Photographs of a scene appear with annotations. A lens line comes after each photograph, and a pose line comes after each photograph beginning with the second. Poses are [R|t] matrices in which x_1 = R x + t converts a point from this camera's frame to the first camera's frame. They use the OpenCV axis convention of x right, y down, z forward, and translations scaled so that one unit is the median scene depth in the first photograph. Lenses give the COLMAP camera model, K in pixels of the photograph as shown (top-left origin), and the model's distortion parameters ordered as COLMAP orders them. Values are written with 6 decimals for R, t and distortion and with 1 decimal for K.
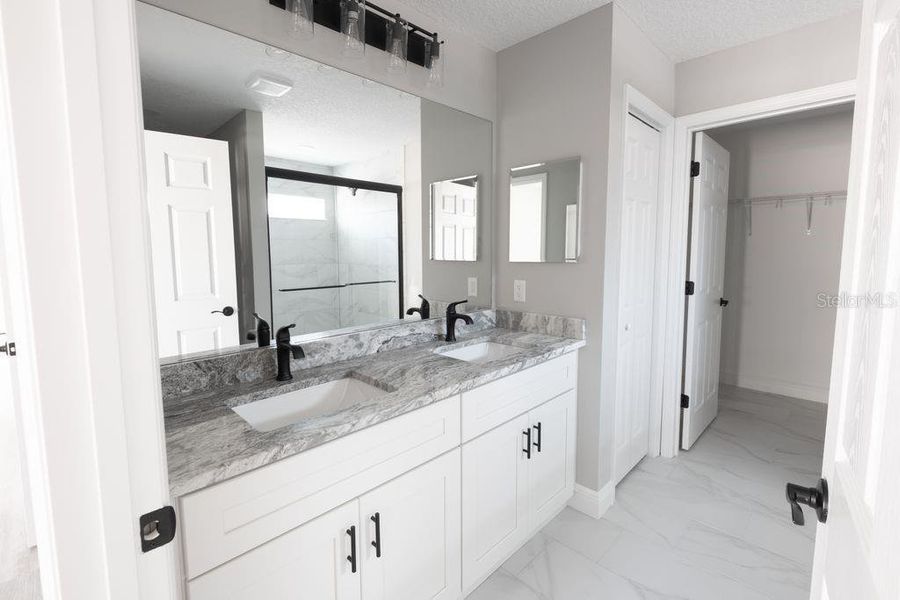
lens RADIAL K [[400.5, 0, 453.4], [0, 400.5, 292.3], [0, 0, 1]] dist [-0.009772, -0.000655]
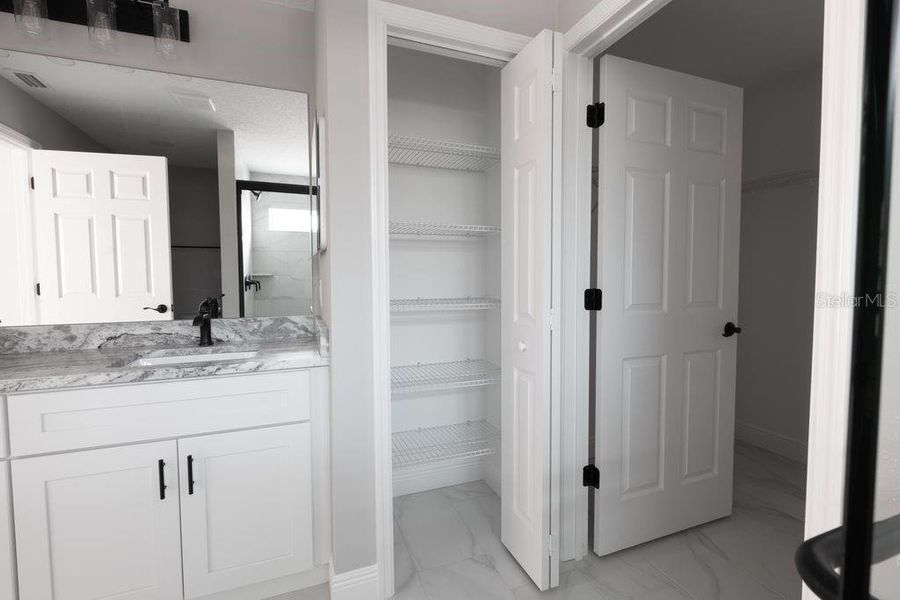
lens RADIAL K [[400.5, 0, 453.4], [0, 400.5, 292.3], [0, 0, 1]] dist [-0.009772, -0.000655]
pose [[0.917873, 0.021990, -0.396265, 0.724796], [-0.043119, 0.998079, -0.044491, 0.019115], [0.394526, 0.057924, 0.917057, 0.359985]]
